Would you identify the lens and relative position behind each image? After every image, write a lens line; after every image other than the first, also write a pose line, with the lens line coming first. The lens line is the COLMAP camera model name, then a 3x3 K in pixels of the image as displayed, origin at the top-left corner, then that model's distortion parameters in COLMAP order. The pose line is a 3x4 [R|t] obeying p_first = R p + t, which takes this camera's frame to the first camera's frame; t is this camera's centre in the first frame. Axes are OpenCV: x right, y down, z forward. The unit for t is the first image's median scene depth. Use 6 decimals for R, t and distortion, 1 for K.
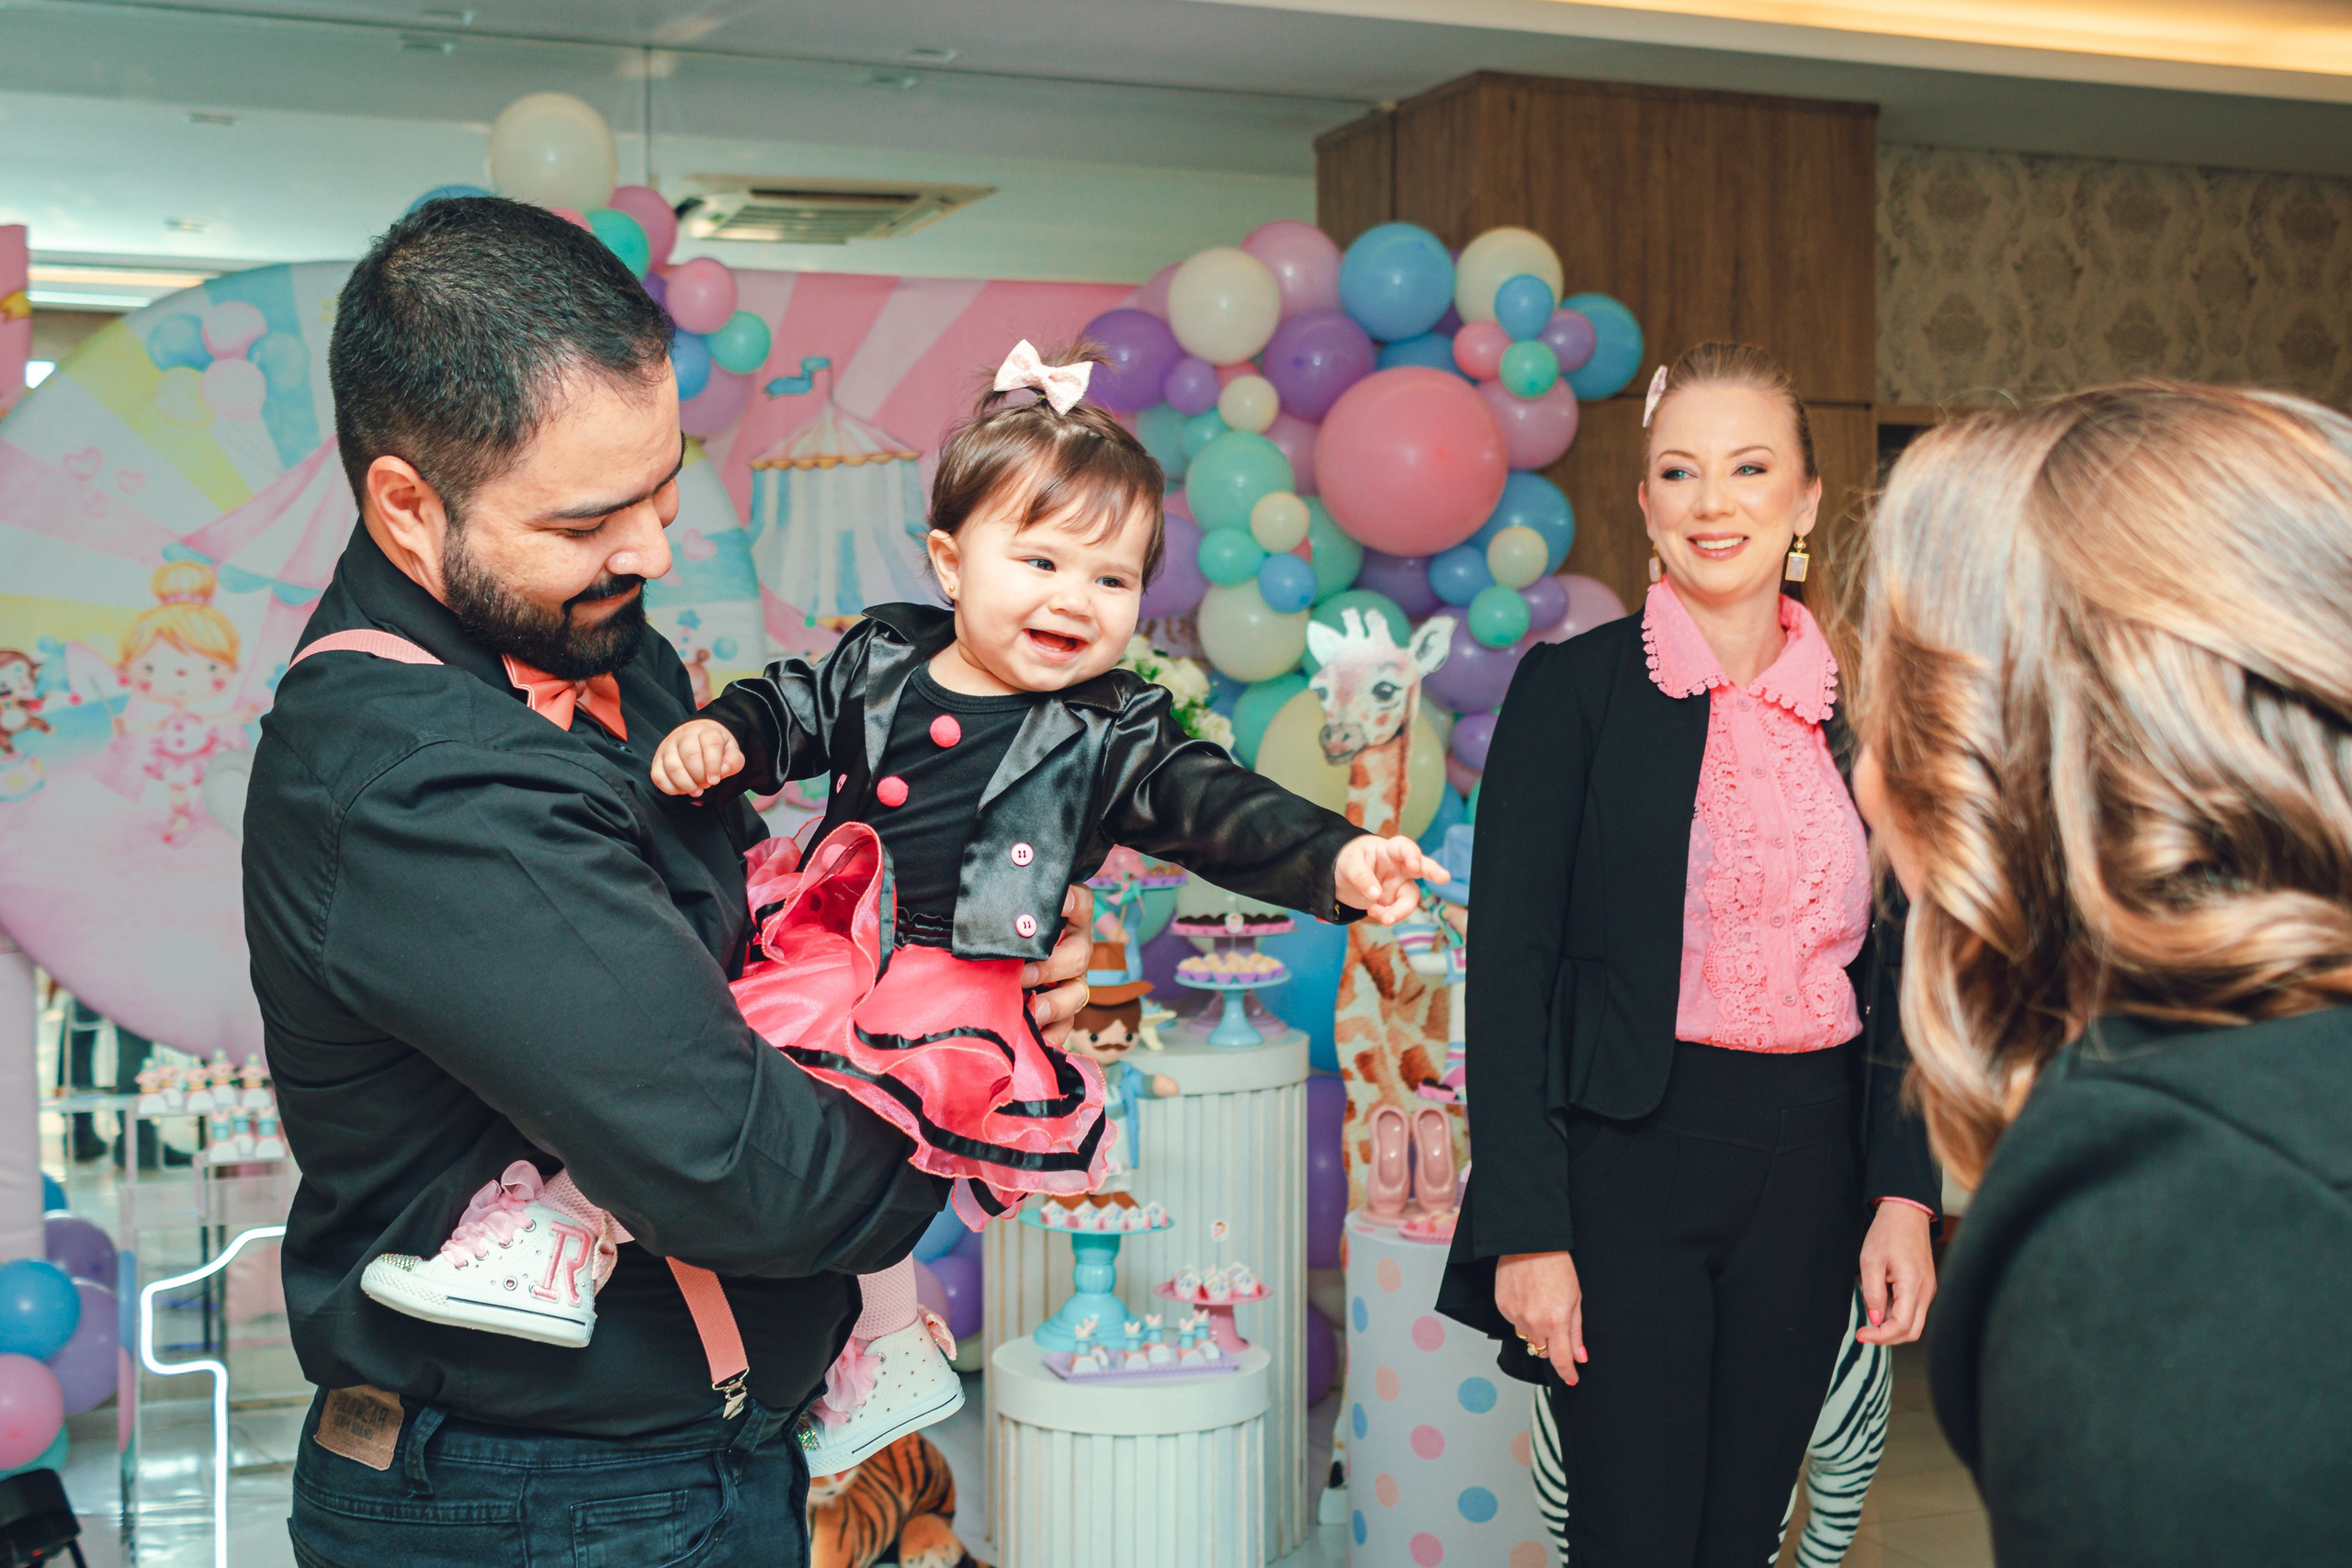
lens RADIAL K [[2749.5, 0, 1034.4], [0, 2749.5, 722.7], [0, 0, 1]] dist [-0.009903, 0.005629]
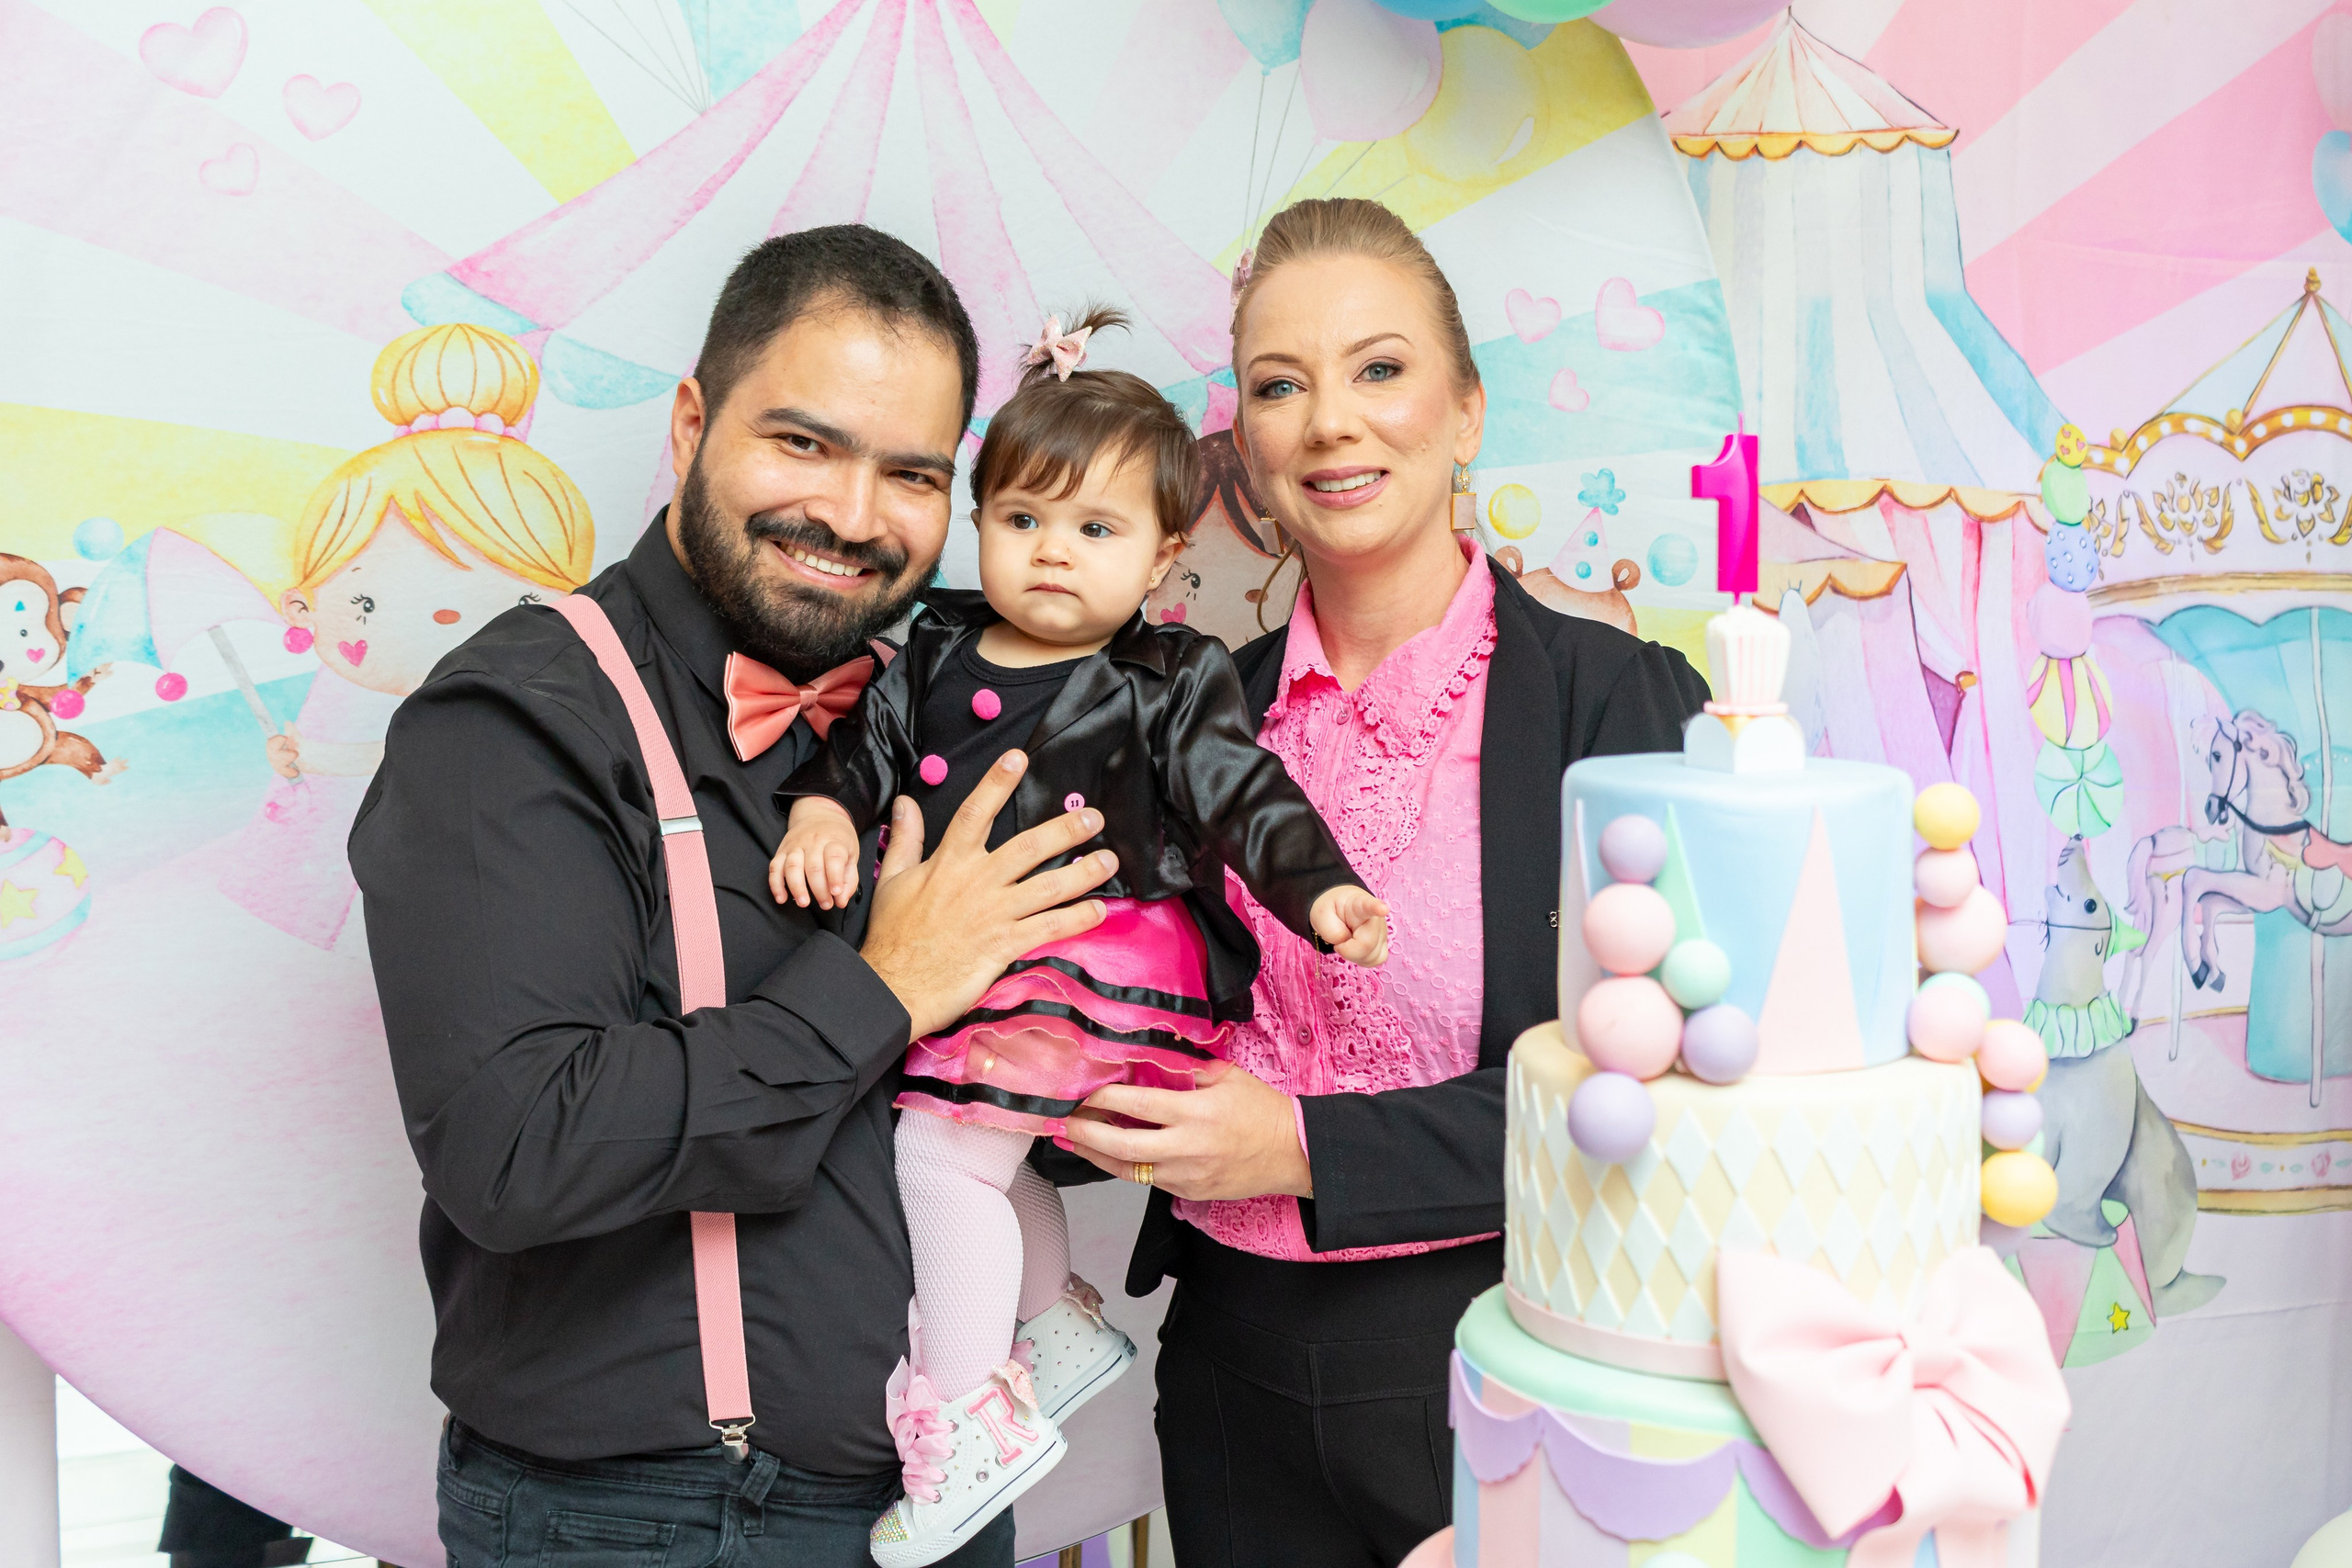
lens RADIAL K [[2924.8, 0, 1175.7], [0, 2924.8, 678.2], [0, 0, 1]] dist [0.016774, -0.001754]
pose [[0.997580, 0.014636, 0.067969, -0.250440], [-0.017773, 0.998793, 0.045781, -0.031804], [-0.067217, -0.046878, 0.996636, 0.618045]]
